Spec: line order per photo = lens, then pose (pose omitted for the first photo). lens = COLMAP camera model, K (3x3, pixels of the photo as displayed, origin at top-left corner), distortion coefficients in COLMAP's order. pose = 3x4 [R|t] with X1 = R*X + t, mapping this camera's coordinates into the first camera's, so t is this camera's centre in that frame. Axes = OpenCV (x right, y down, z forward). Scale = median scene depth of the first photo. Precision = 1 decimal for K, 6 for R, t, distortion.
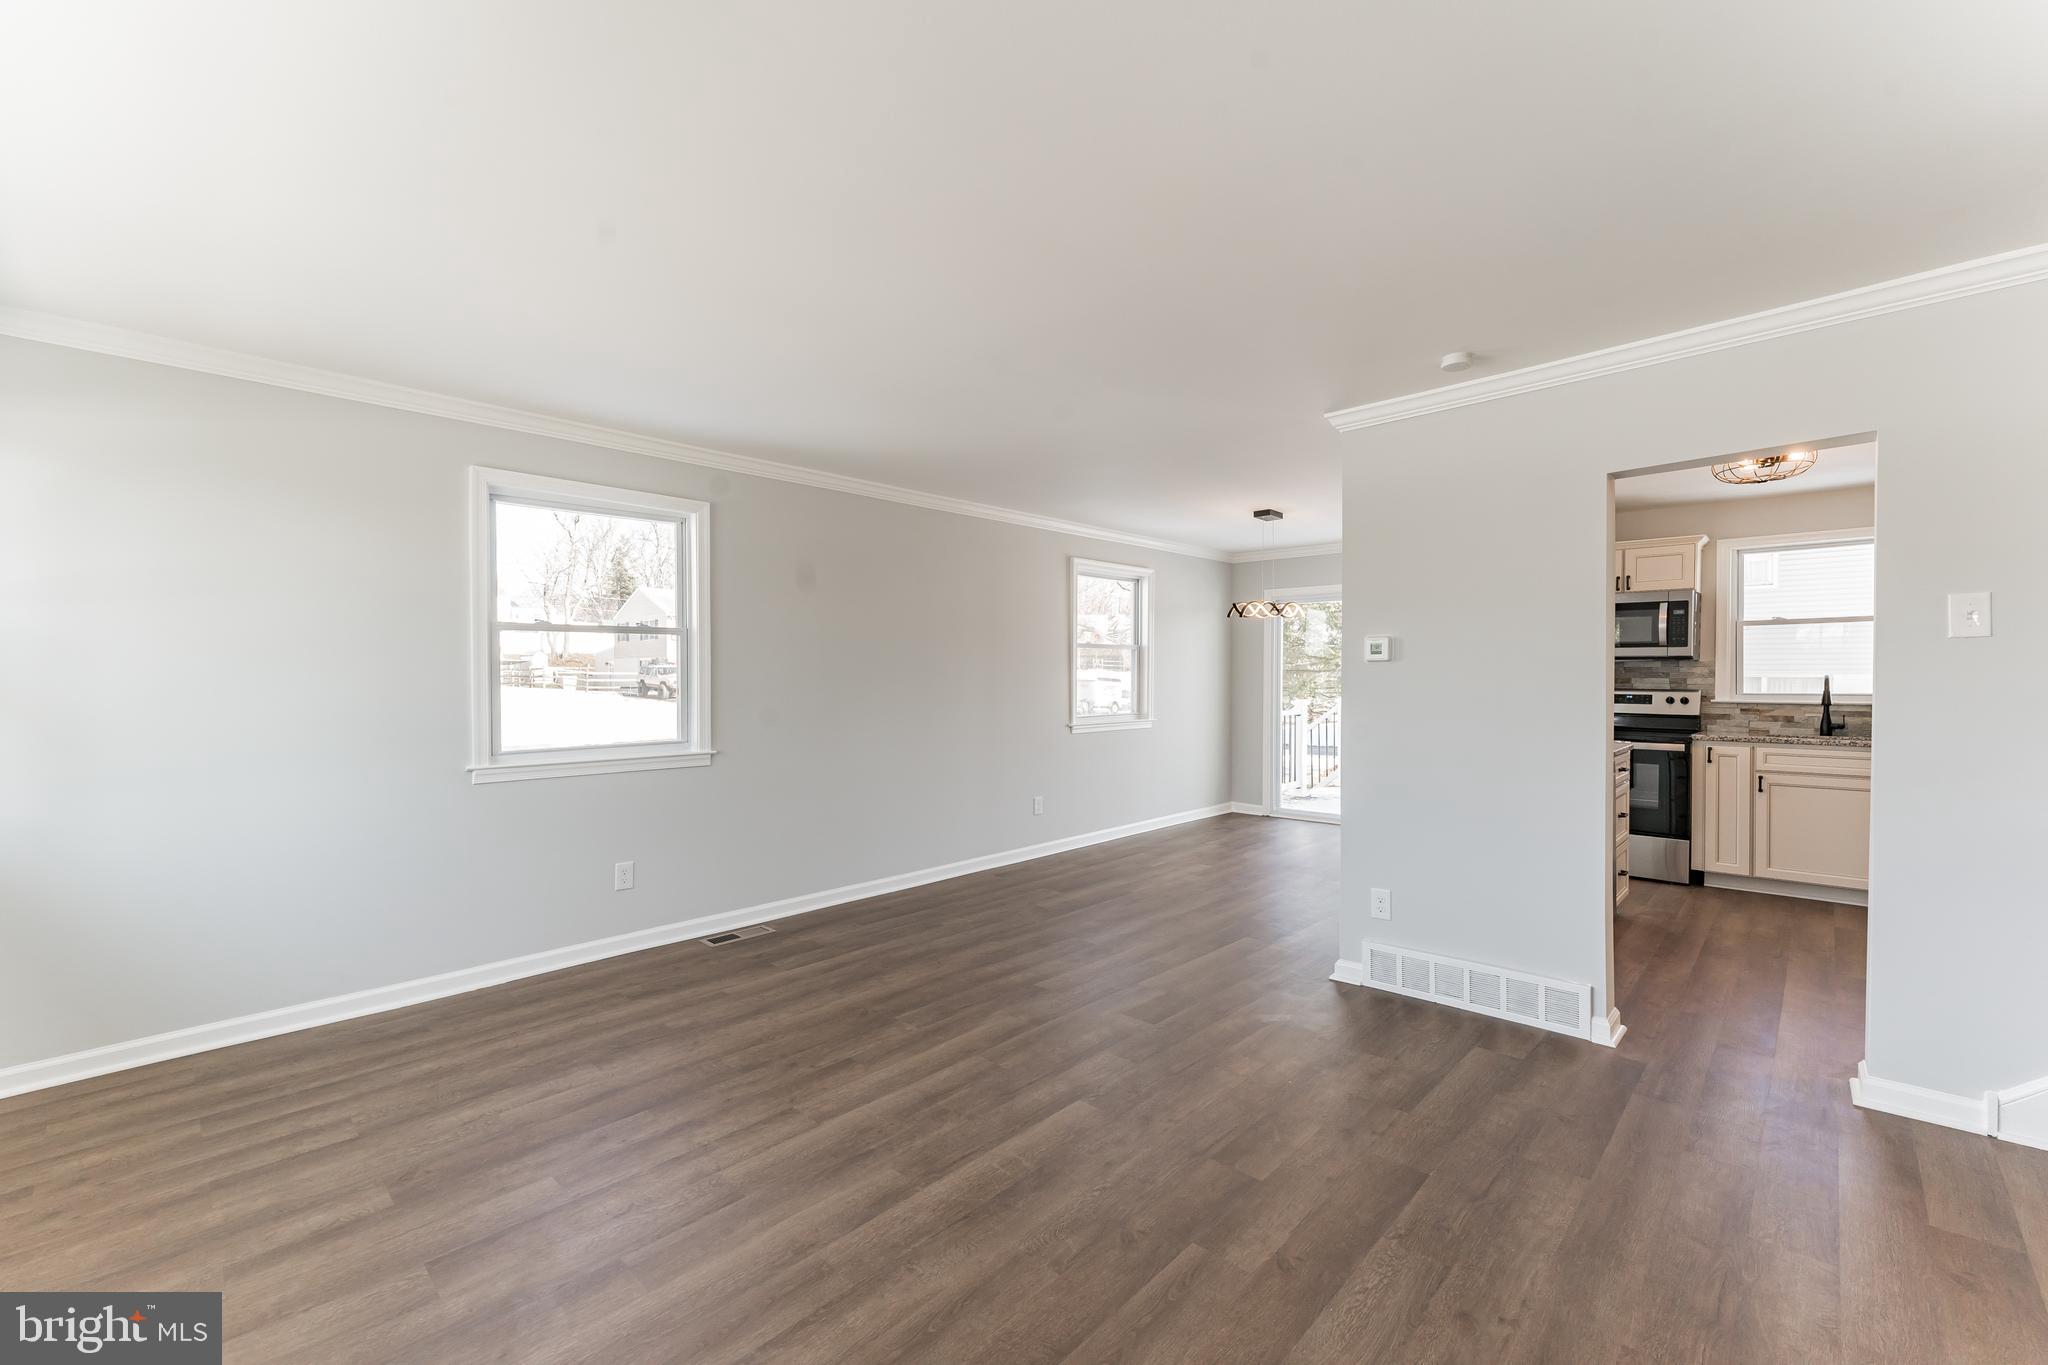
lens RADIAL K [[839.1, 0, 1024.0], [0, 839.1, 682.5], [0, 0, 1]] dist [0.002592, 0.000153]
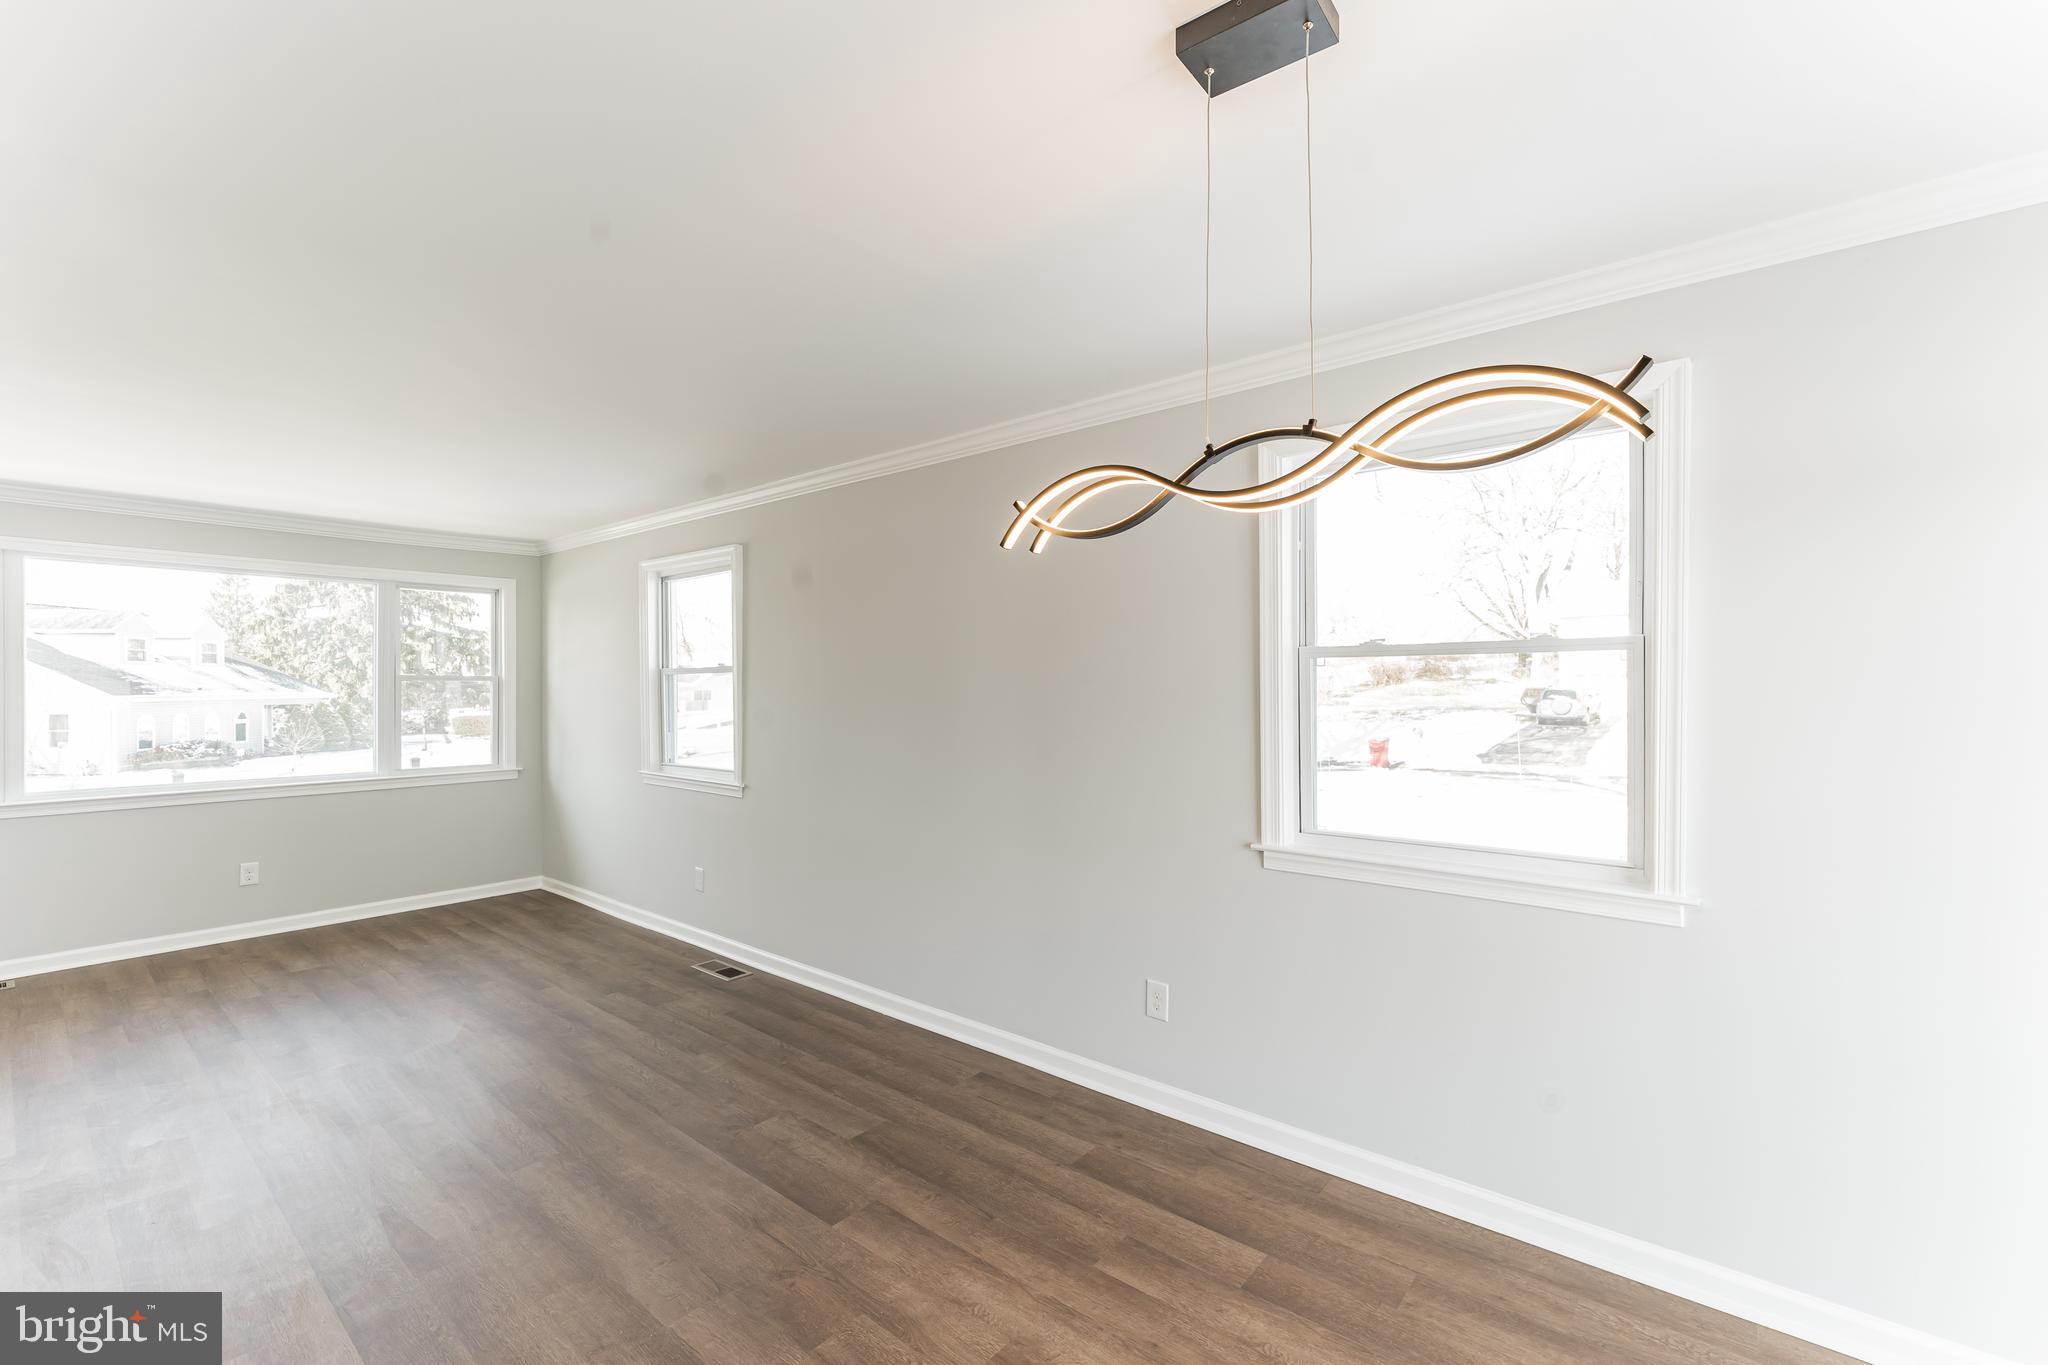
lens RADIAL K [[853.0, 0, 1024.0], [0, 853.0, 682.5], [0, 0, 1]] dist [-0.002143, -0.000175]
pose [[0.071586, -0.000219, -0.997434, 0.575438], [-0.005558, 0.999984, -0.000619, -0.036760], [0.997419, 0.005588, 0.071583, 1.046539]]
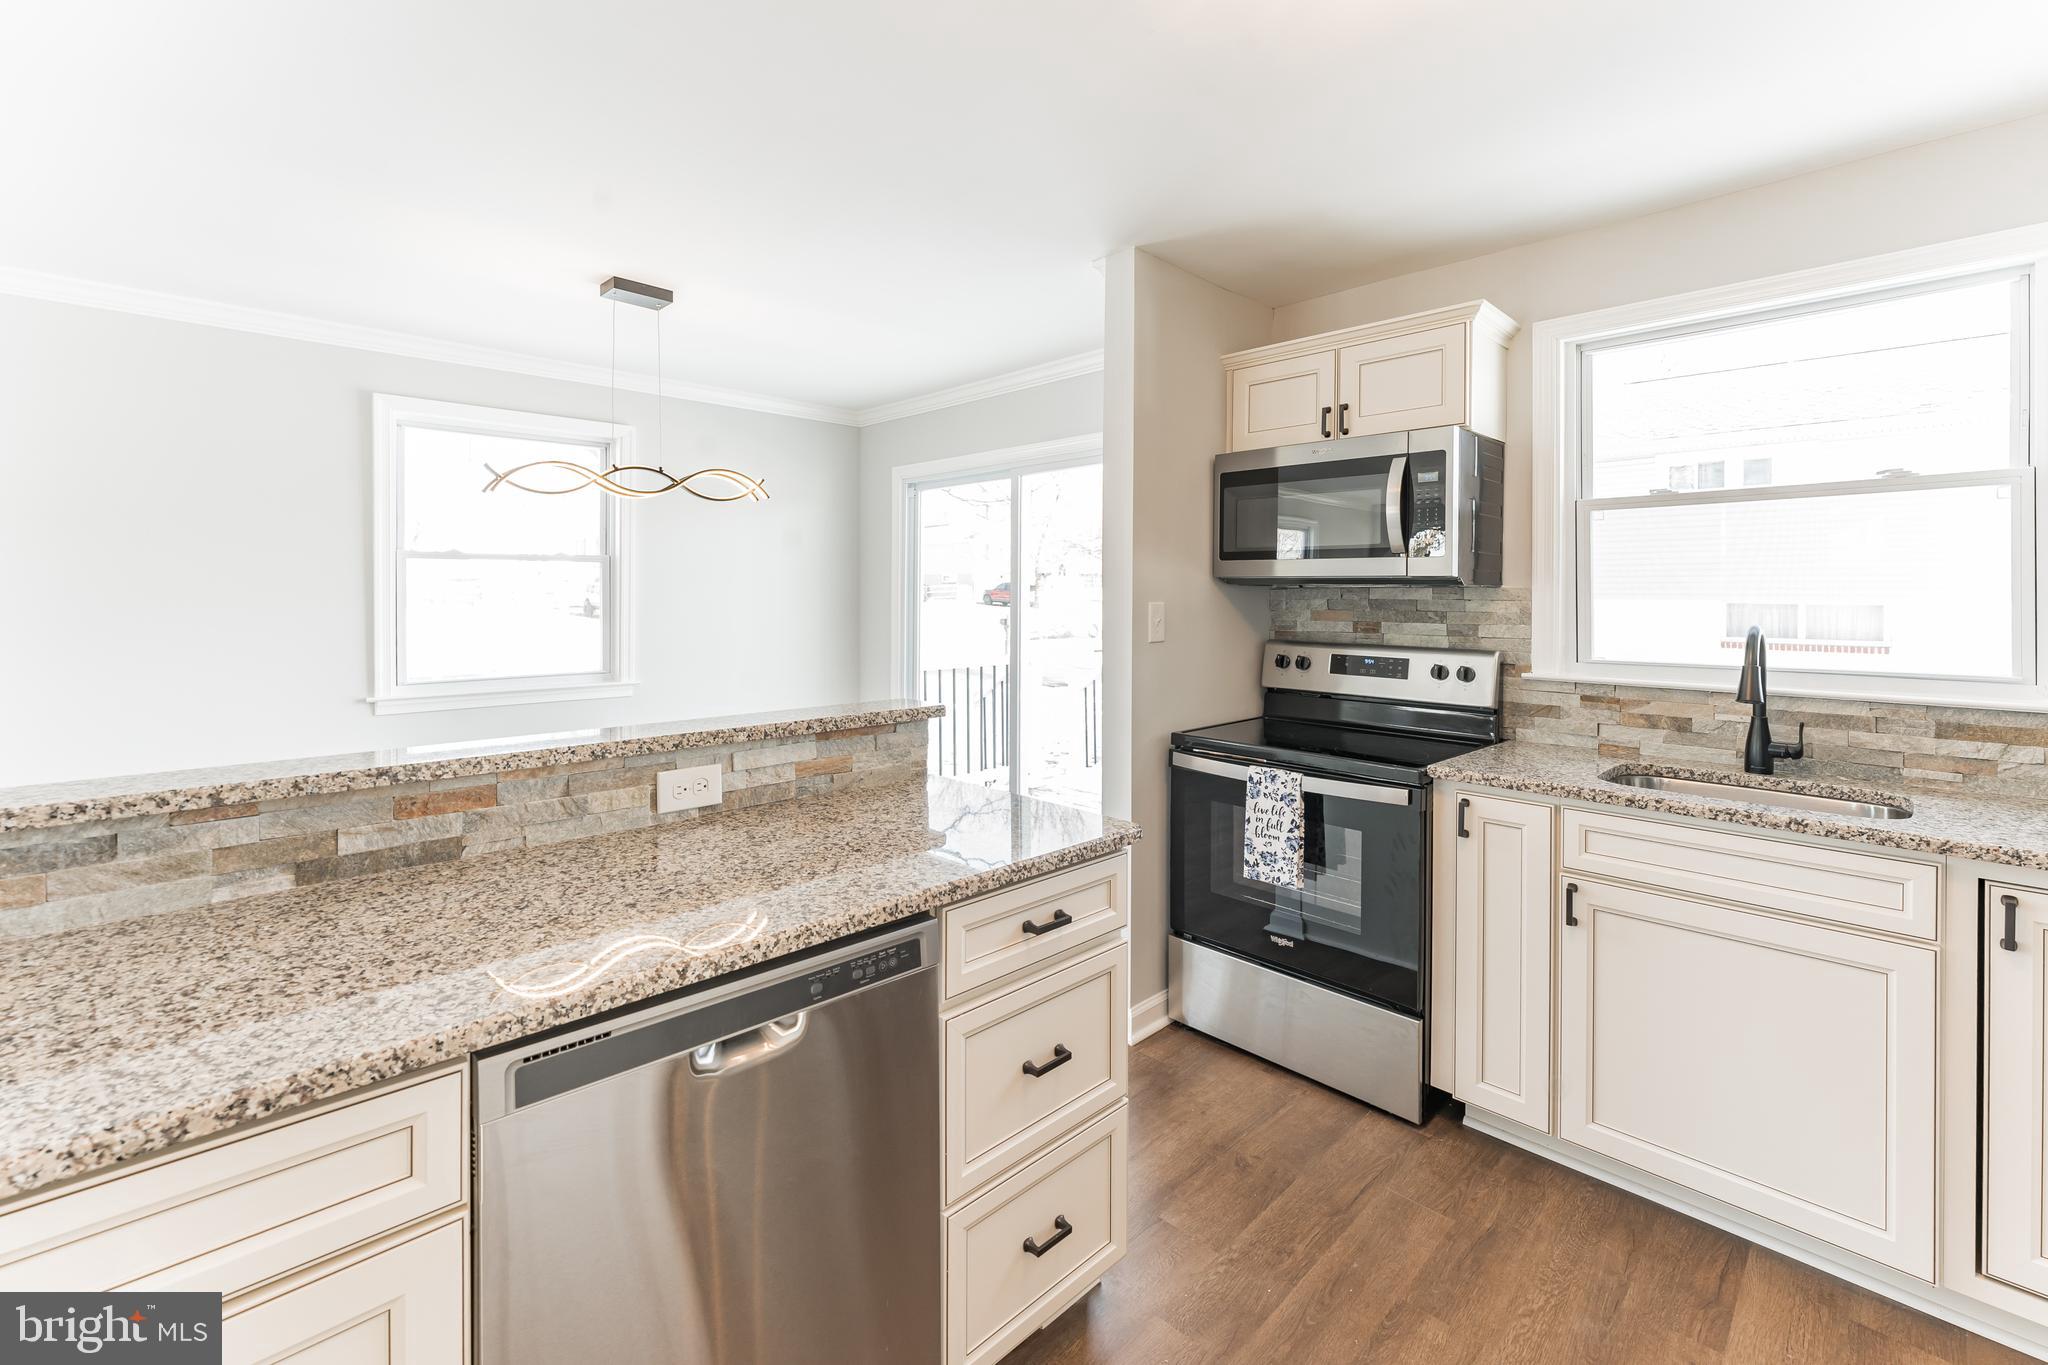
lens RADIAL K [[860.3, 0, 1000.8], [0, 860.3, 589.9], [0, 0, 1]] dist [-0.012753, -0.000003]
pose [[0.998390, 0.002566, -0.056668, 0.610999], [-0.003165, 0.999940, -0.010470, -0.020373], [0.056638, 0.010632, 0.998338, 0.566861]]
